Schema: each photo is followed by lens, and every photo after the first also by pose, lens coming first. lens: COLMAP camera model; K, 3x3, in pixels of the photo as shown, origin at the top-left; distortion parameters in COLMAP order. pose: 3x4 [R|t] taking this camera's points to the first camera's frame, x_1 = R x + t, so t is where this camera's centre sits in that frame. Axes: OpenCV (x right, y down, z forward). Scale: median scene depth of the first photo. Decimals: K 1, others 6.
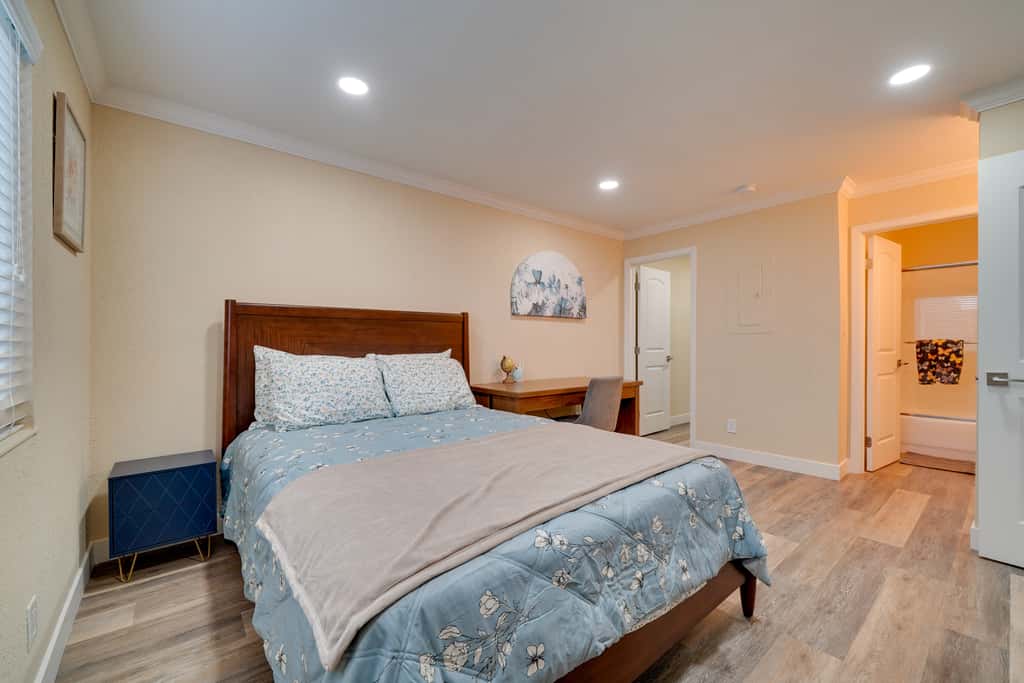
lens RADIAL K [[406.8, 0, 497.0], [0, 406.8, 349.3], [0, 0, 1]] dist [-0.007809, 0.000409]
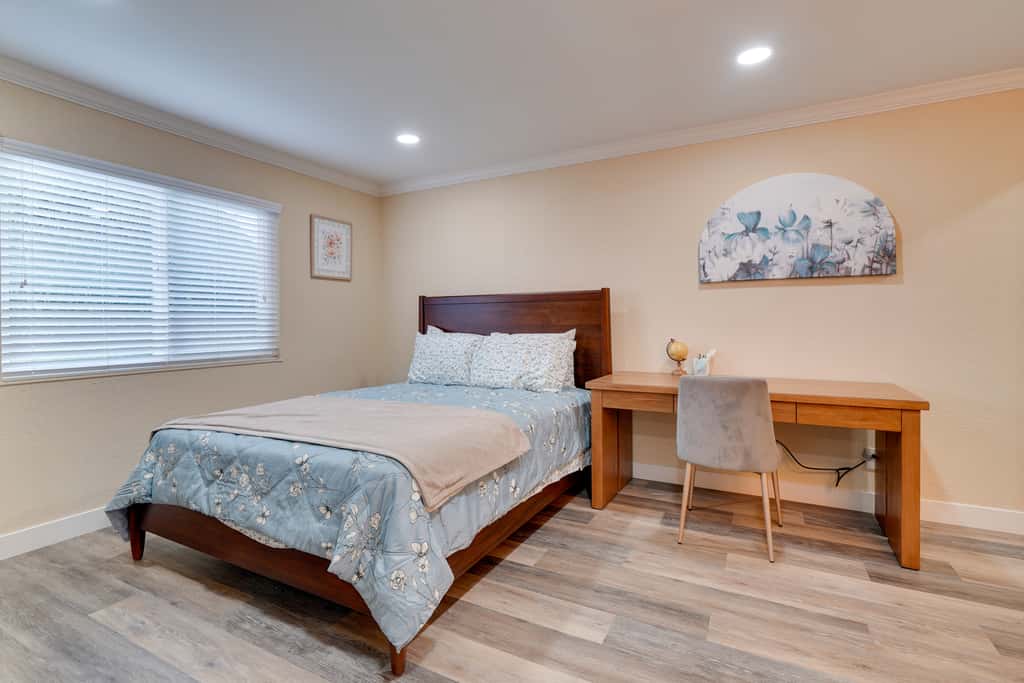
lens RADIAL K [[468.9, 0, 523.6], [0, 468.9, 323.4], [0, 0, 1]] dist [0.014513, -0.000294]
pose [[0.418328, 0.003662, -0.908289, 0.656707], [-0.003943, 0.999990, 0.002216, -0.012964], [0.908287, 0.002655, 0.418338, 0.351712]]
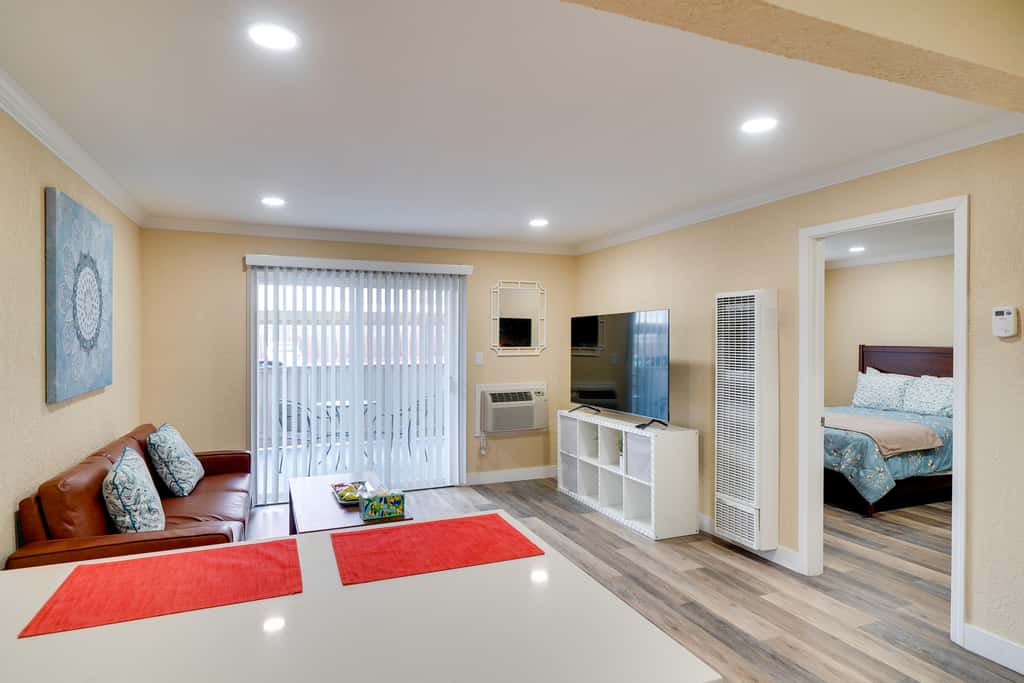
lens RADIAL K [[598.0, 0, 510.4], [0, 598.0, 336.5], [0, 0, 1]] dist [-0.000782, 0.000921]
pose [[-0.257136, 0.005827, -0.966358, 1.656240], [-0.008137, 0.999933, 0.008194, -0.102951], [0.966341, 0.009970, -0.257071, 0.014585]]
